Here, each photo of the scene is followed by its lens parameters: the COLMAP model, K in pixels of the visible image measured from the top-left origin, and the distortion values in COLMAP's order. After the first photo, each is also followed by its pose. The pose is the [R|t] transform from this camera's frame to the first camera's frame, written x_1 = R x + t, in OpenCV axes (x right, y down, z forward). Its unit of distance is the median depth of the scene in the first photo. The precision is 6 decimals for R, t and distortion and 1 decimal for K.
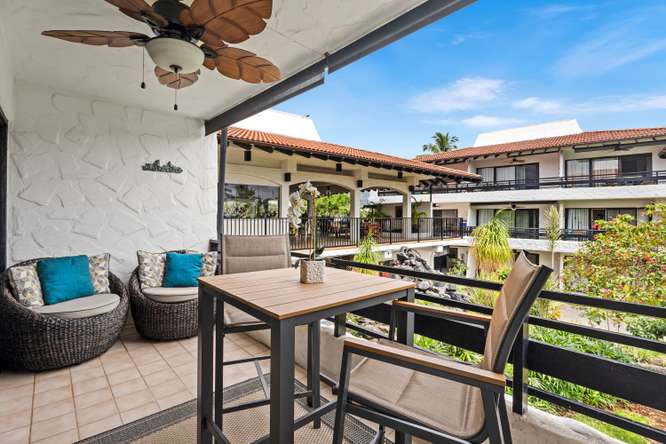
lens RADIAL K [[310.5, 0, 339.5], [0, 310.5, 215.8], [0, 0, 1]] dist [0.007236, 0.000531]
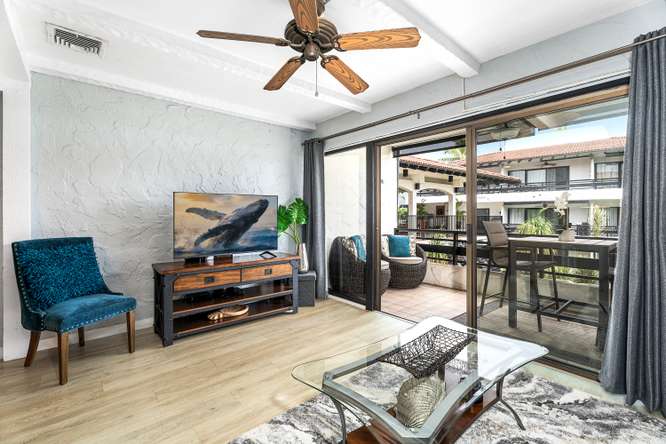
lens RADIAL K [[310.5, 0, 331.1], [0, 310.5, 216.8], [0, 0, 1]] dist [0.007236, 0.000531]
pose [[0.999703, 0.000169, -0.024354, -0.185588], [0.000057, 0.999957, 0.009295, -0.000334], [0.024355, -0.009293, 0.999660, -0.135577]]
